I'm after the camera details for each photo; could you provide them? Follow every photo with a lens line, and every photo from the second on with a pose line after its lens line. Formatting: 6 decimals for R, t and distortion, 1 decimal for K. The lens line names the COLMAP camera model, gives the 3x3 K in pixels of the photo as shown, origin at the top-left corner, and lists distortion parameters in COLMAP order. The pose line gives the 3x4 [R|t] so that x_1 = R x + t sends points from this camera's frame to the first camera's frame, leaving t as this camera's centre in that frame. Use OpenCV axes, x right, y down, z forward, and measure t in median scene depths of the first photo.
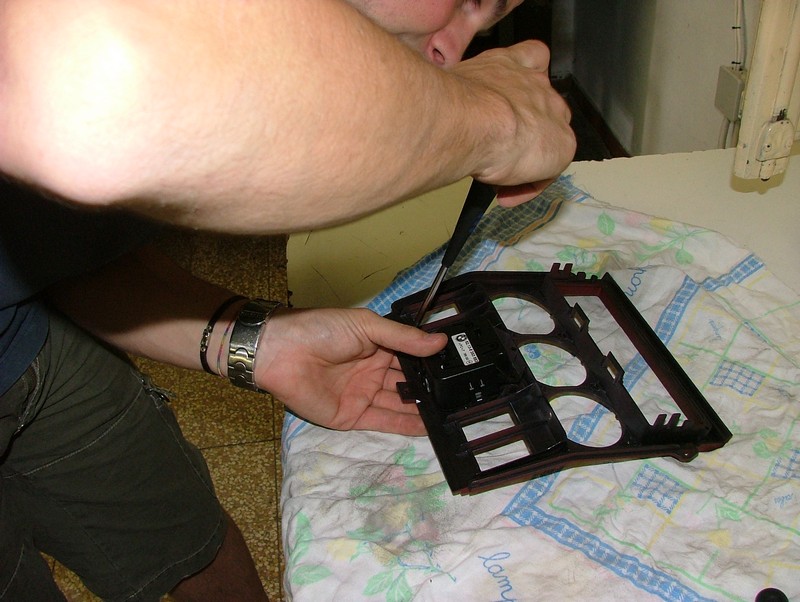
lens RADIAL K [[889.5, 0, 400.0], [0, 889.5, 301.0], [0, 0, 1]] dist [-0.201438, 0.212140]
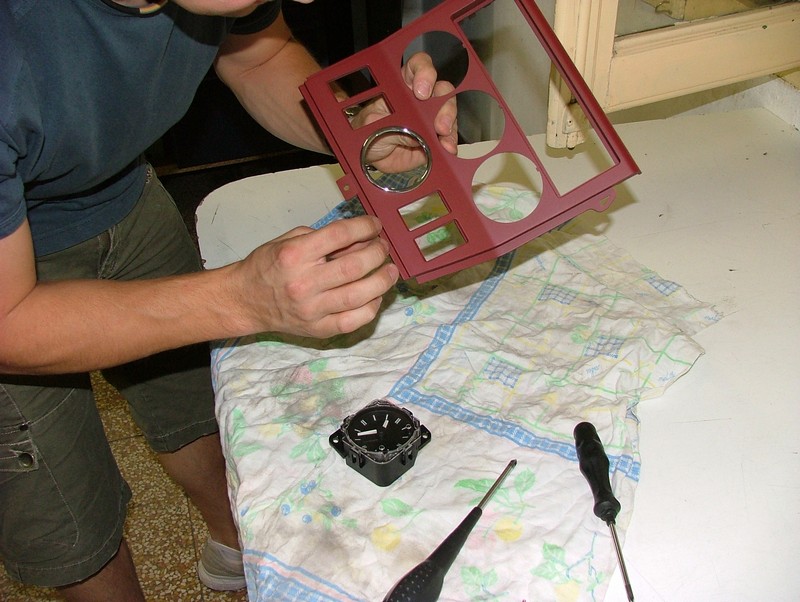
lens RADIAL K [[889.5, 0, 400.0], [0, 889.5, 301.0], [0, 0, 1]] dist [-0.201438, 0.212140]
pose [[0.986669, -0.066496, 0.148536, -0.055174], [0.071086, 0.997136, -0.025803, 0.132097], [-0.146395, 0.036017, 0.988570, -0.333653]]
